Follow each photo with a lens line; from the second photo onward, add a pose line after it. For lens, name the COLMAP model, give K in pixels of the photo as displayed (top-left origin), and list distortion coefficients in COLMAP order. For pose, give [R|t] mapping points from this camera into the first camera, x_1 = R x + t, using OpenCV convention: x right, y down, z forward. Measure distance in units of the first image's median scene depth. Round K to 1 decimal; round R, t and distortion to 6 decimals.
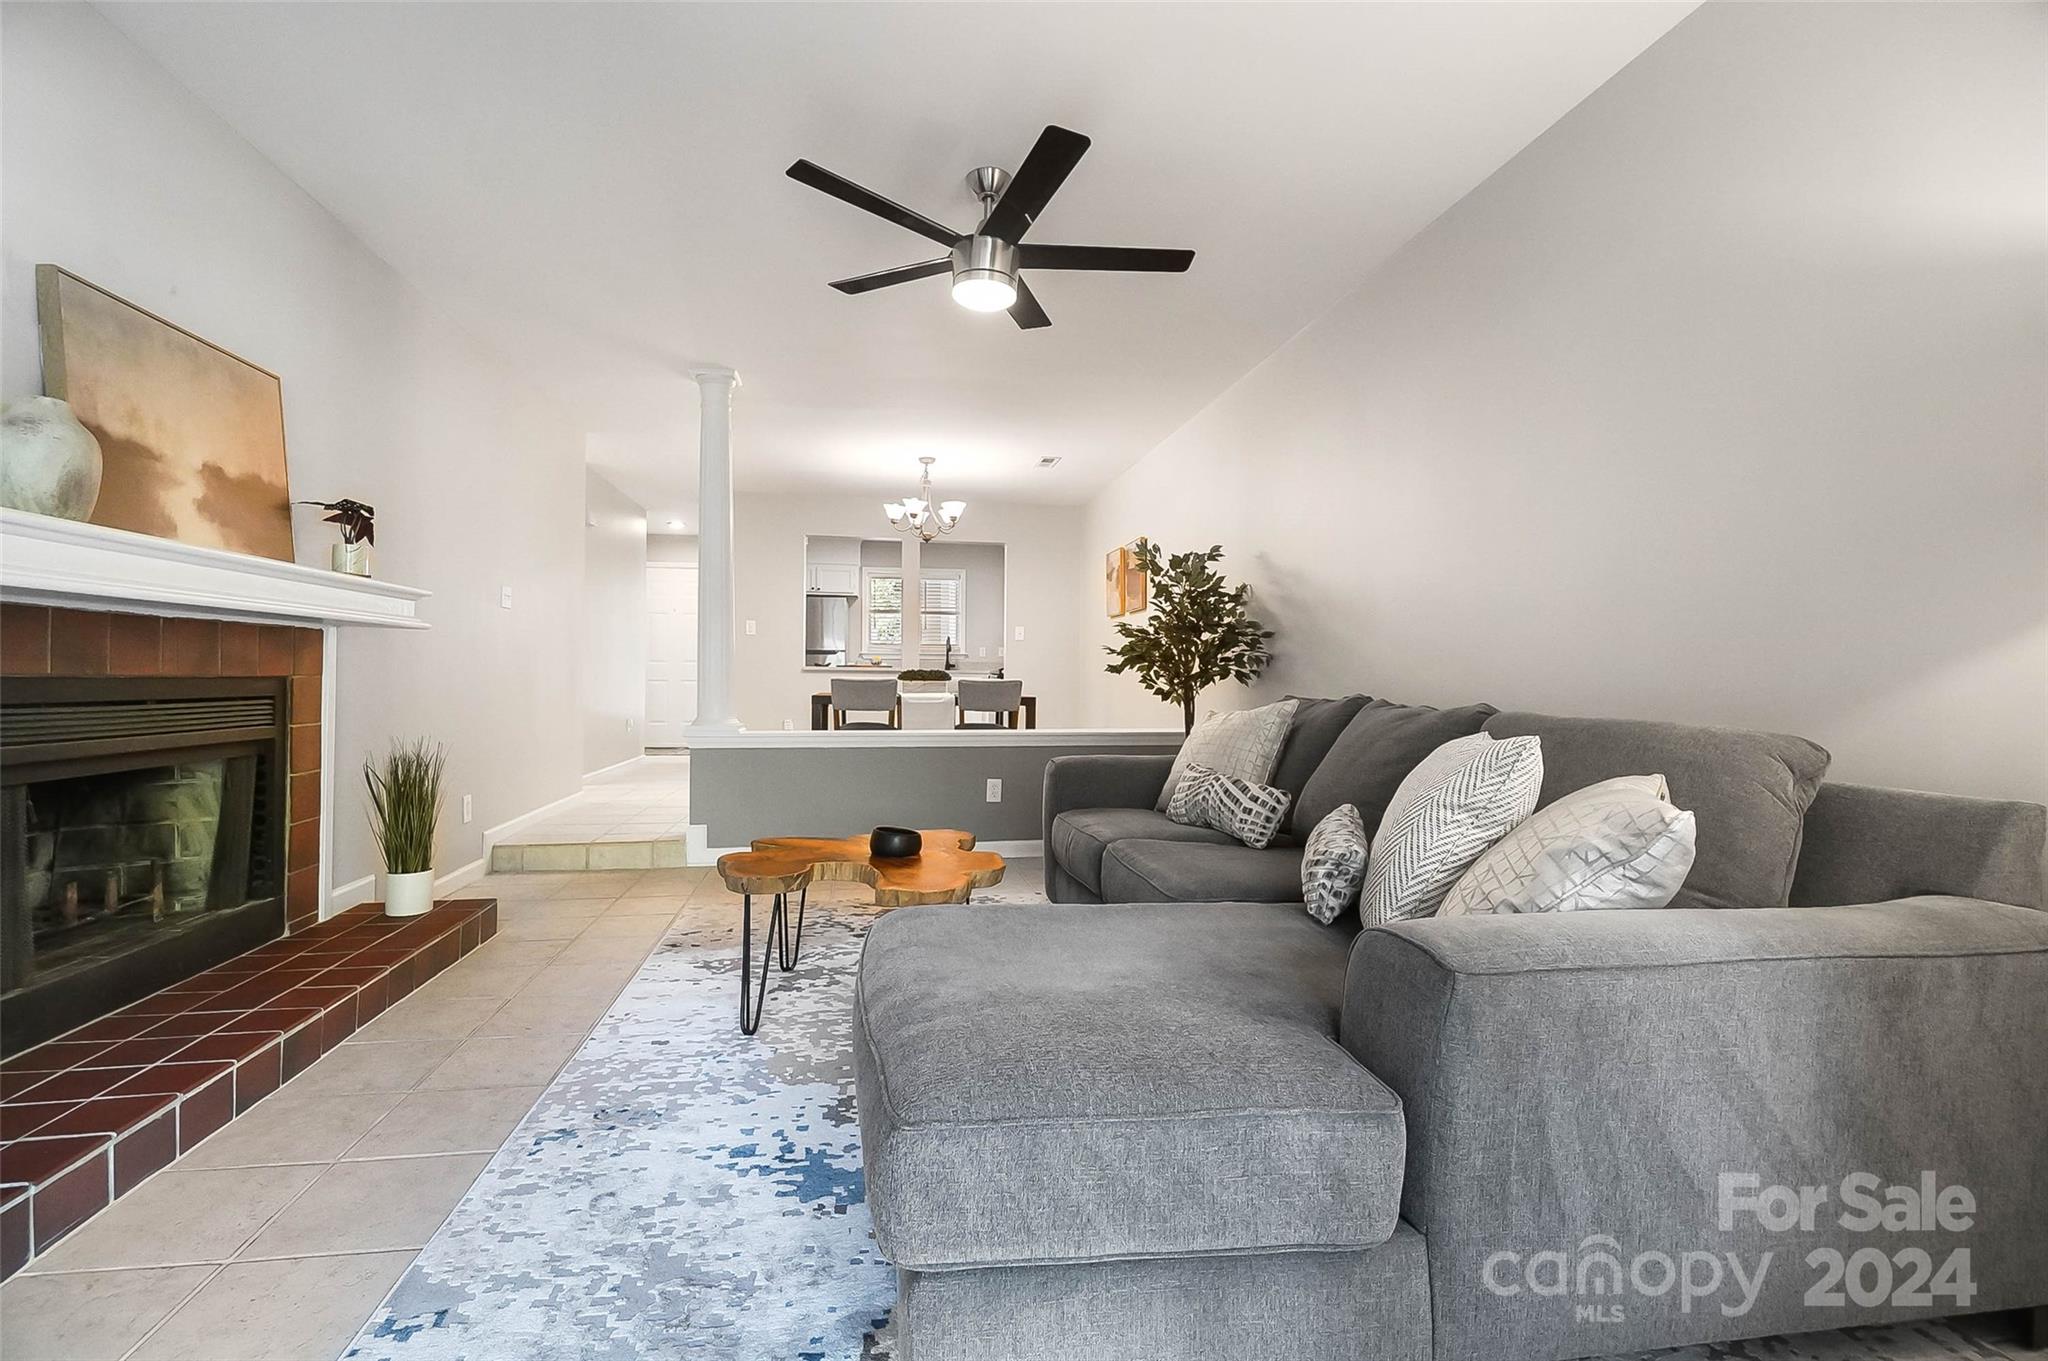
lens RADIAL K [[879.9, 0, 1013.5], [0, 879.9, 676.5], [0, 0, 1]] dist [-0.001556, -0.000057]
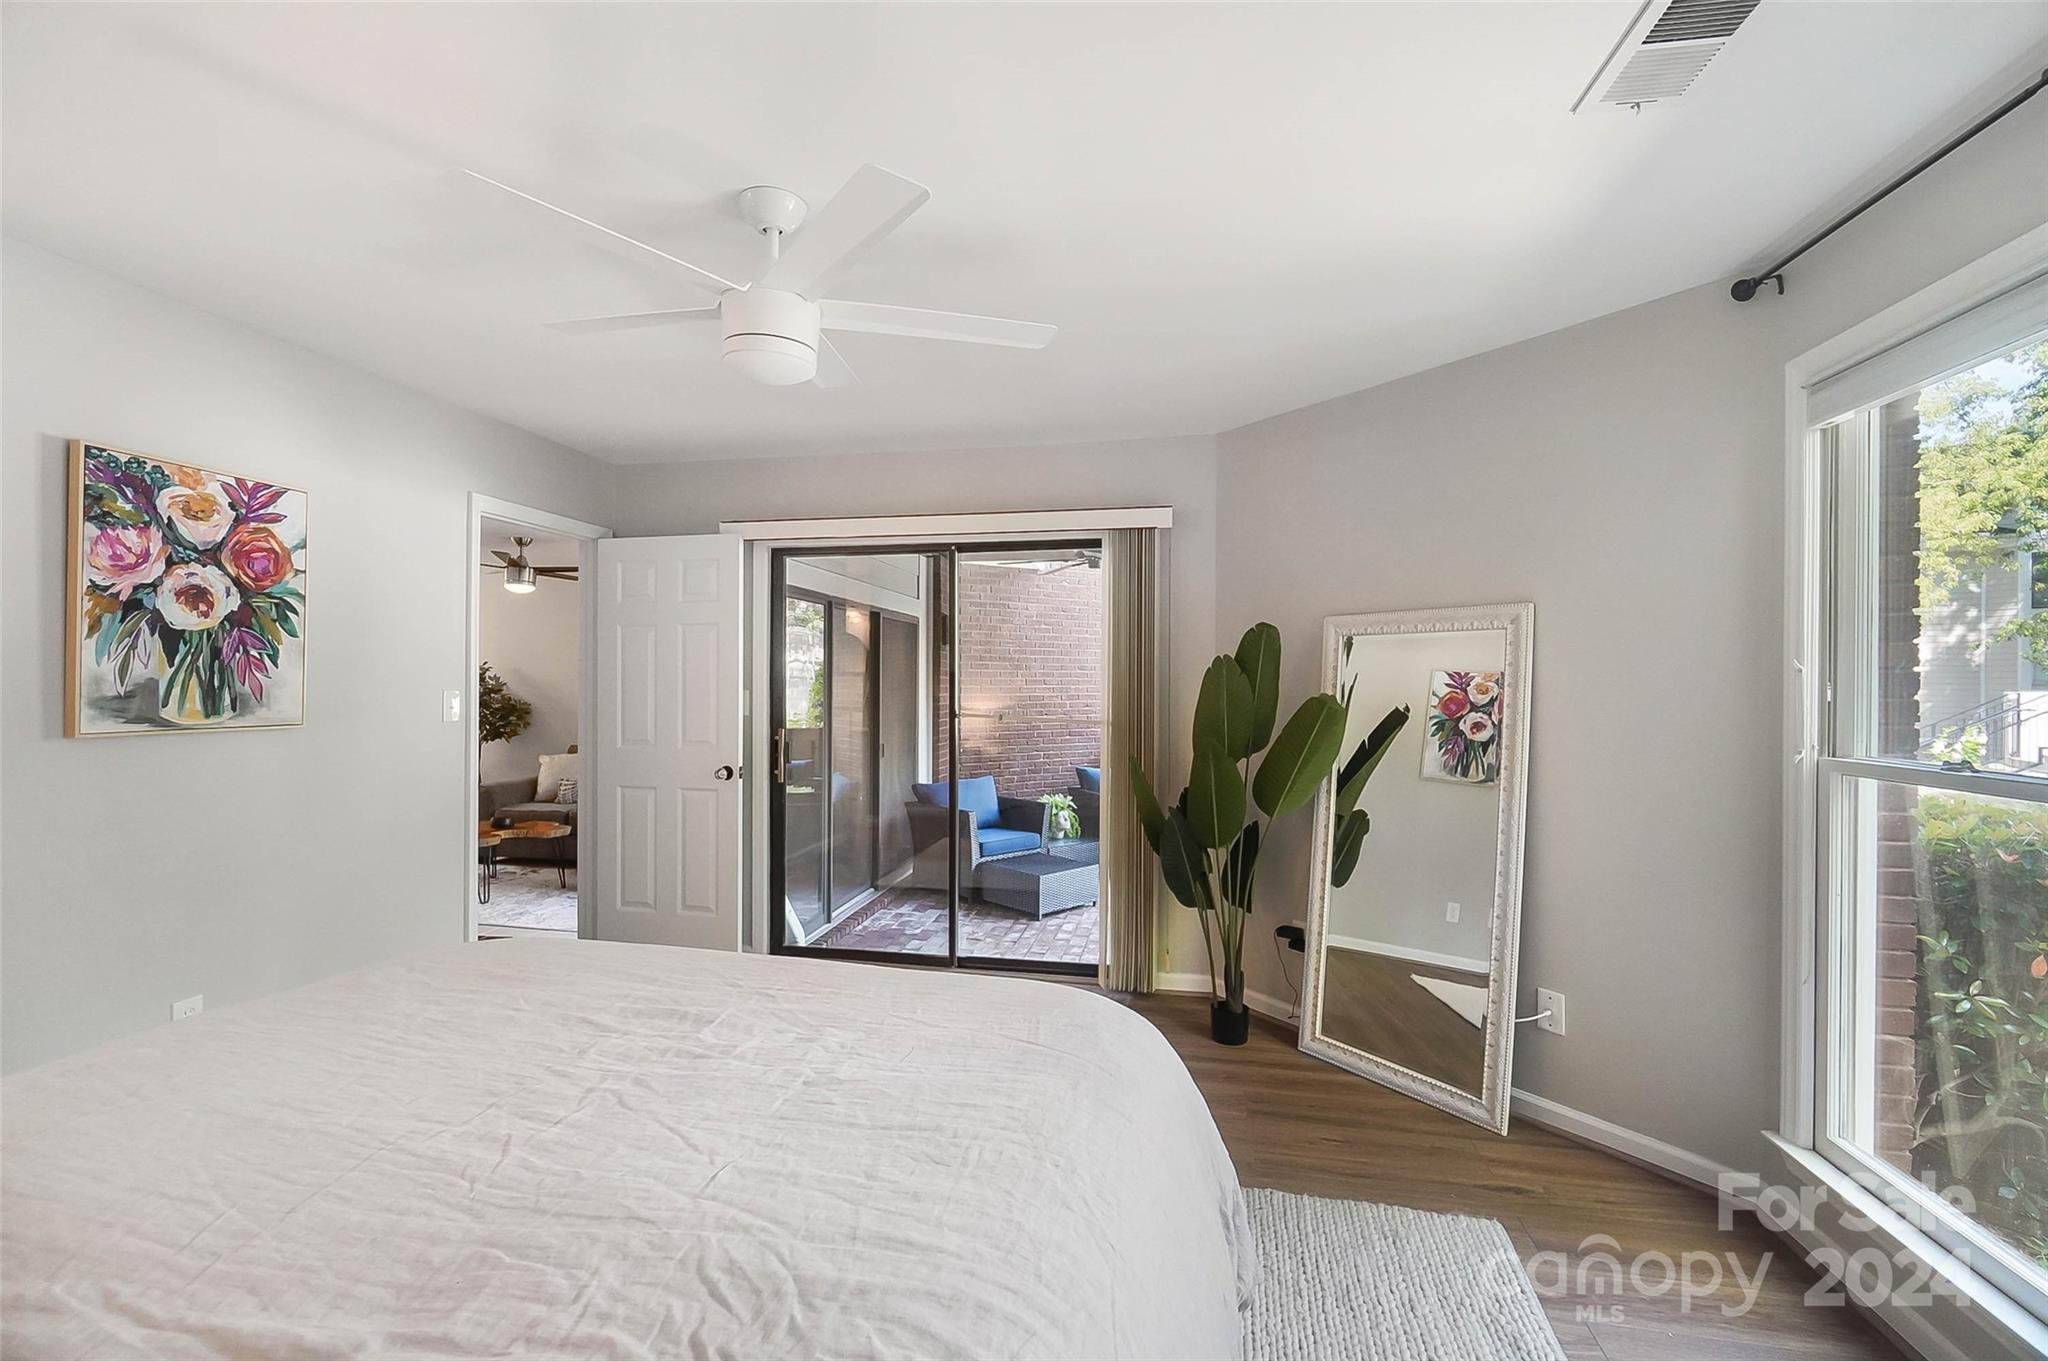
lens RADIAL K [[890.4, 0, 1000.1], [0, 890.4, 686.2], [0, 0, 1]] dist [-0.008972, -0.000177]
pose [[0.363588, -0.008834, 0.931518, -1.958435], [-0.002071, 0.999945, 0.010291, -0.215286], [-0.931558, -0.005671, 0.363549, -1.169453]]
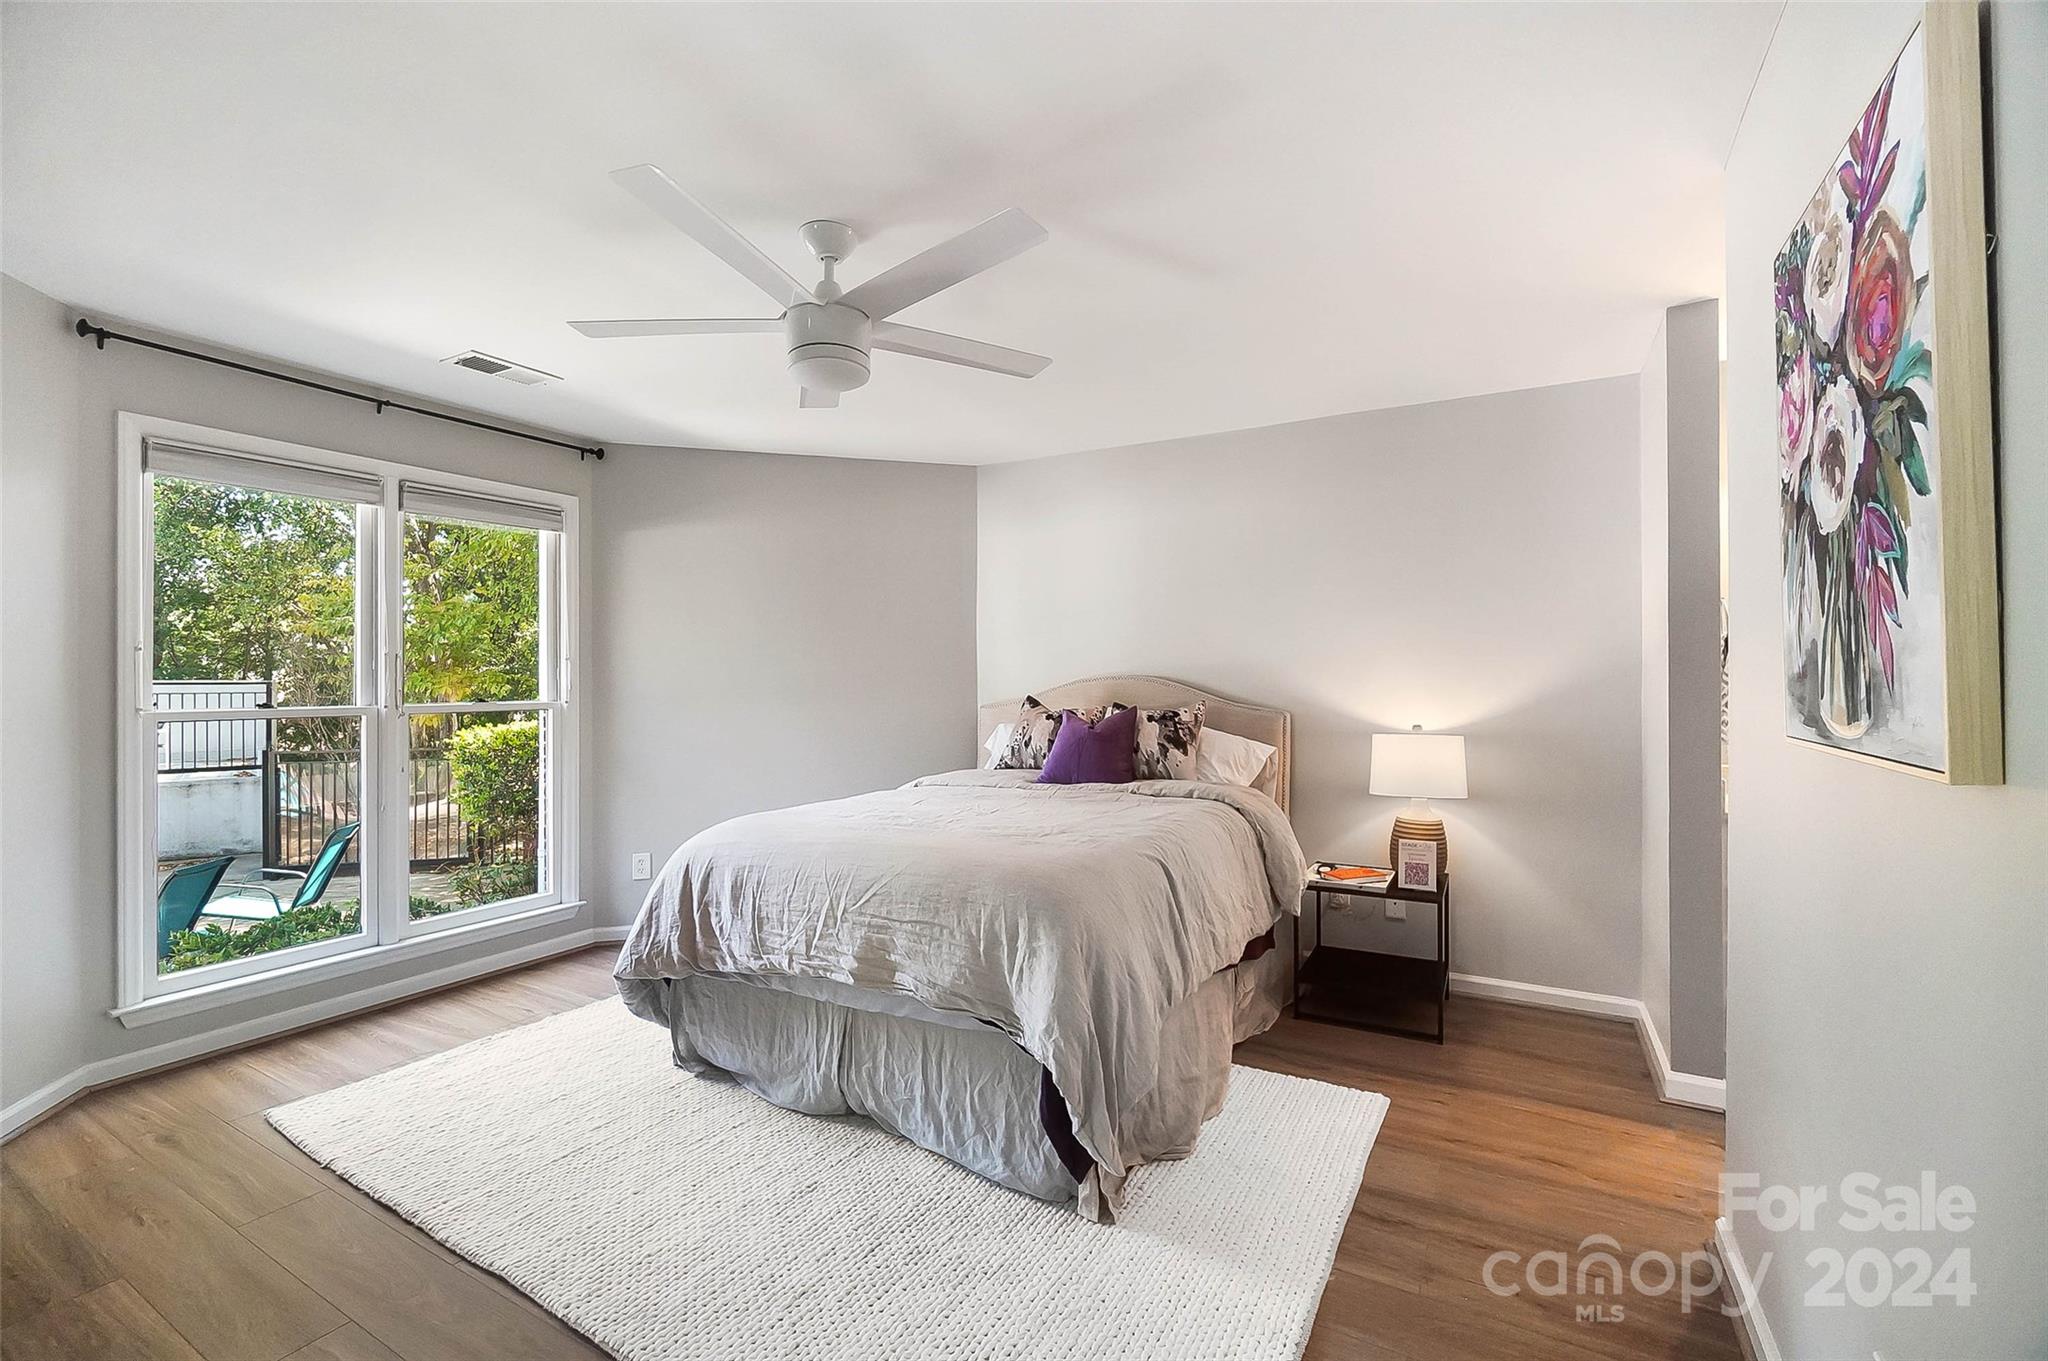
lens RADIAL K [[879.9, 0, 1013.5], [0, 879.9, 676.5], [0, 0, 1]] dist [-0.001556, -0.000057]
pose [[-0.632191, -0.006874, -0.774782, -0.748833], [-0.004419, 0.999976, -0.005267, -0.187488], [0.774800, 0.000094, -0.632206, -0.004028]]
